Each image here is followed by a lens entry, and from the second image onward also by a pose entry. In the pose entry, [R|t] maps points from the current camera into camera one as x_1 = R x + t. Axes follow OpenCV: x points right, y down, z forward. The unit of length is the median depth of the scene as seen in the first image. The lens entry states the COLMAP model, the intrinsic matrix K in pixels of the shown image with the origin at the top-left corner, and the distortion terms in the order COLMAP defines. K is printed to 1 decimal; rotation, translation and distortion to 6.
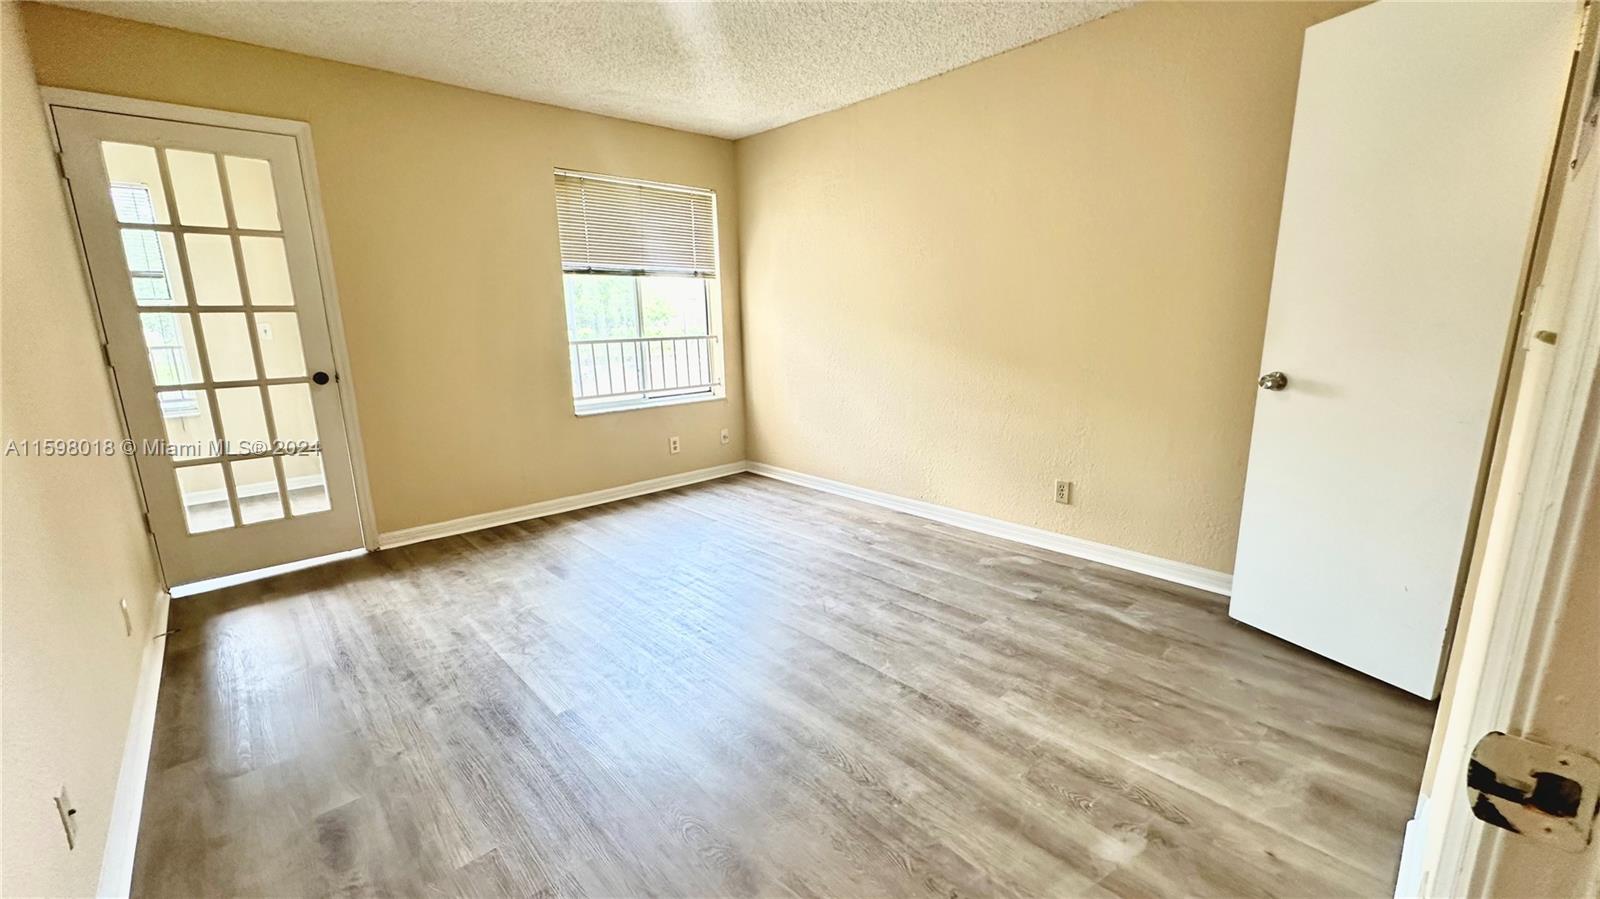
lens RADIAL K [[640.5, 0, 798.2], [0, 640.5, 450.3], [0, 0, 1]] dist [-0.001461, 0.000483]
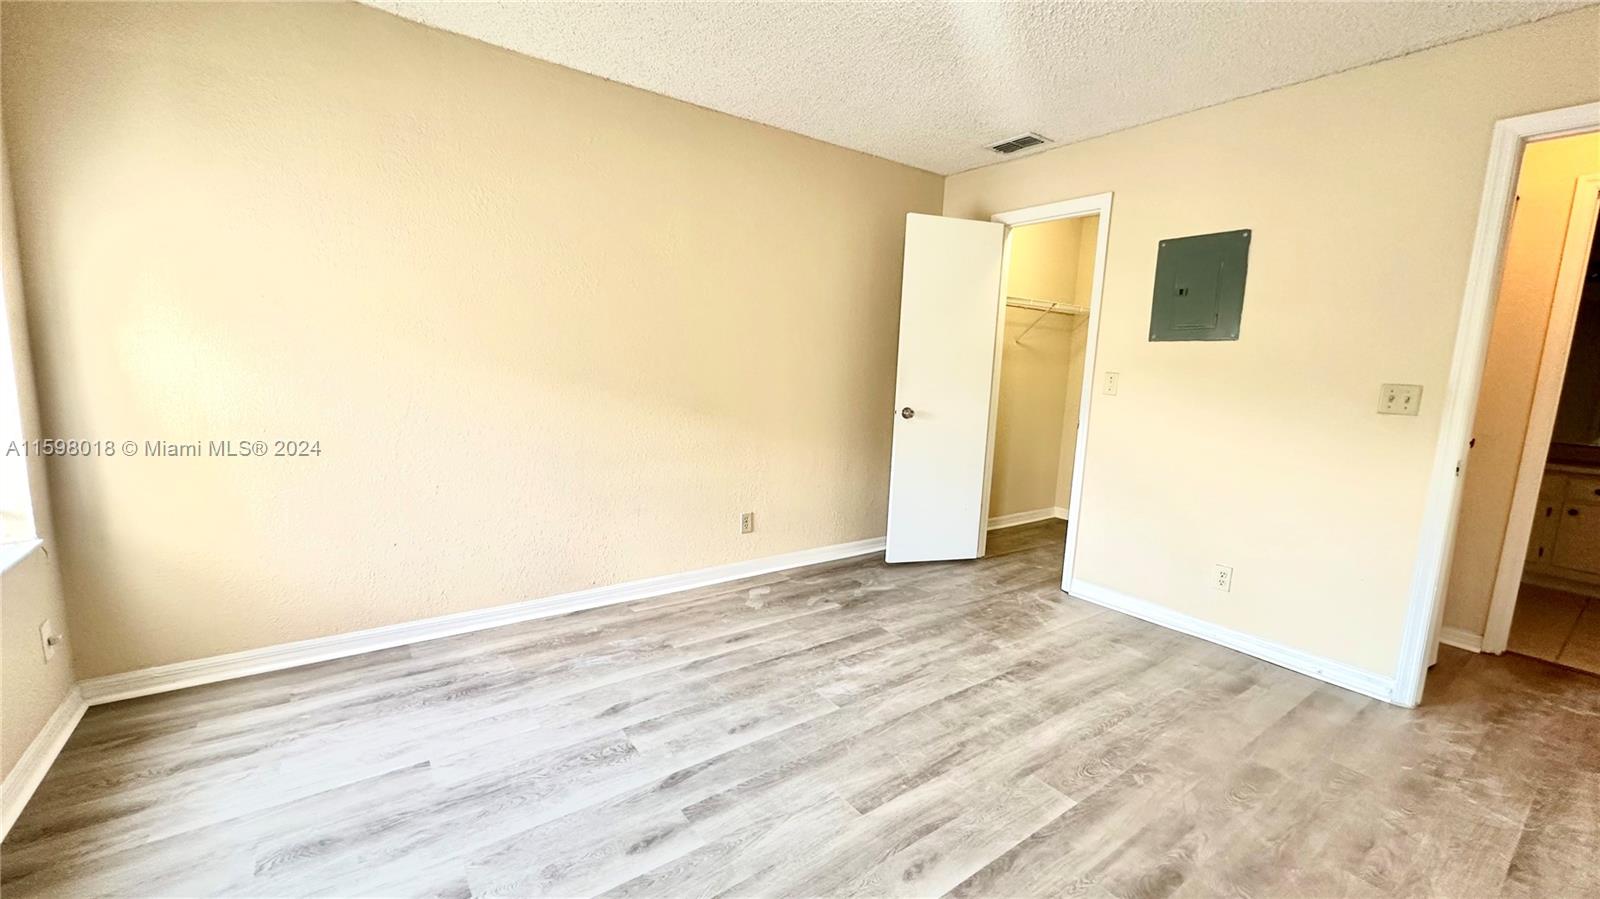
lens RADIAL K [[640.5, 0, 798.2], [0, 640.5, 450.3], [0, 0, 1]] dist [-0.001461, 0.000483]
pose [[0.111120, -0.113794, 0.987271, -0.655755], [0.162971, 0.982061, 0.094850, -0.148305], [-0.980353, 0.150357, 0.127671, 0.736031]]
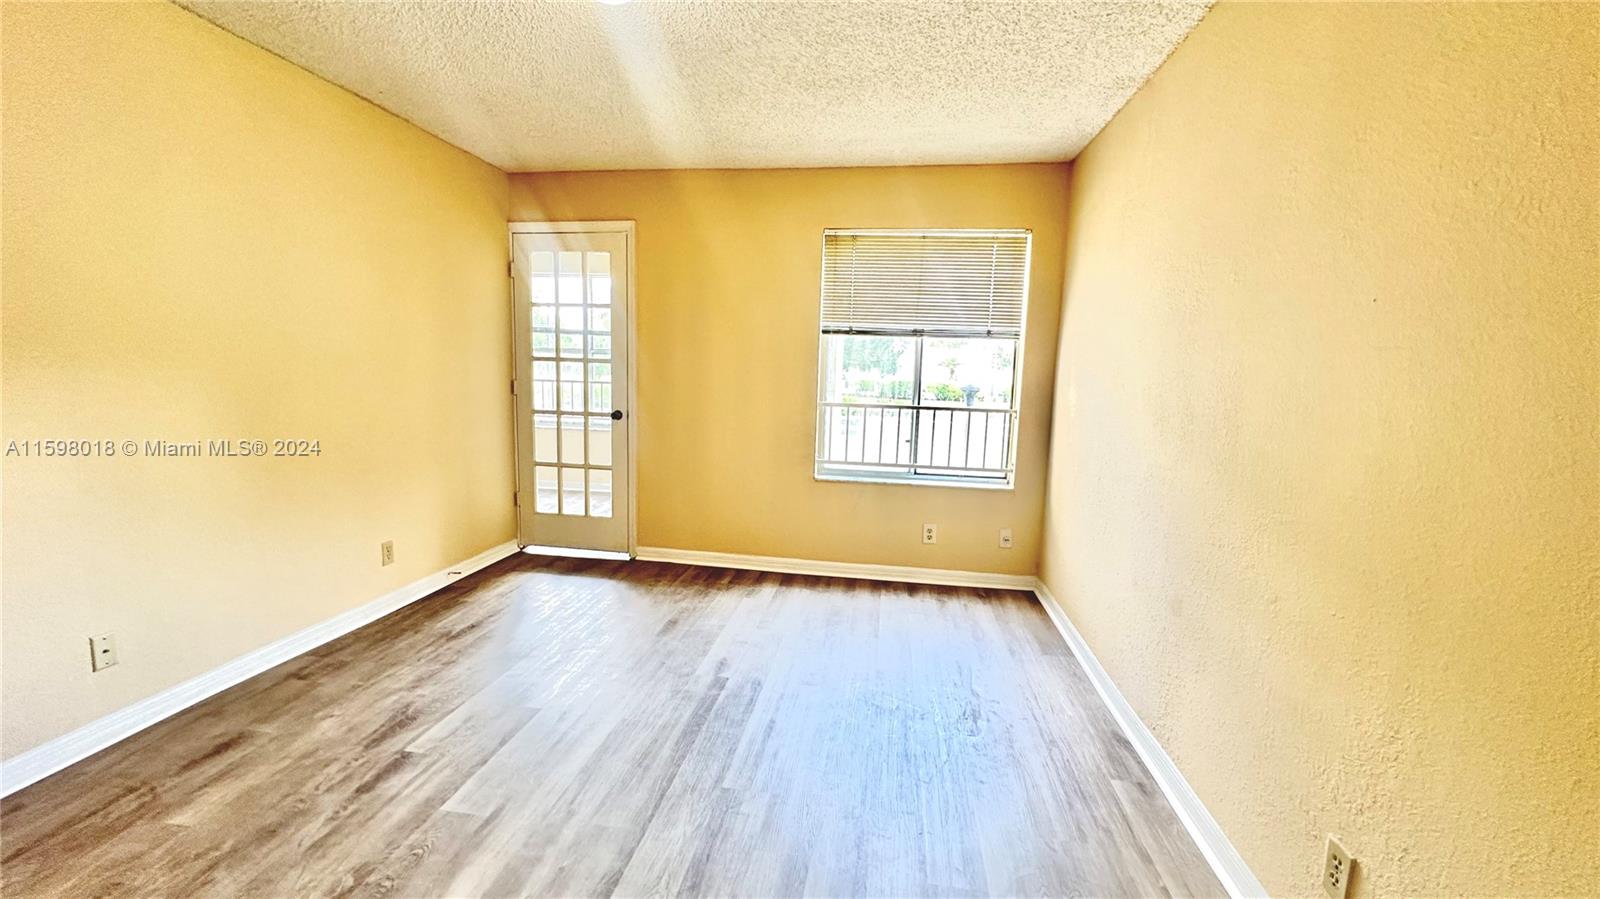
lens RADIAL K [[640.5, 0, 798.2], [0, 640.5, 450.3], [0, 0, 1]] dist [-0.001461, 0.000483]
pose [[0.630804, 0.137264, -0.763705, 0.461464], [-0.201209, 0.979499, 0.009856, -0.126420], [0.749401, 0.147447, 0.645490, 0.444661]]
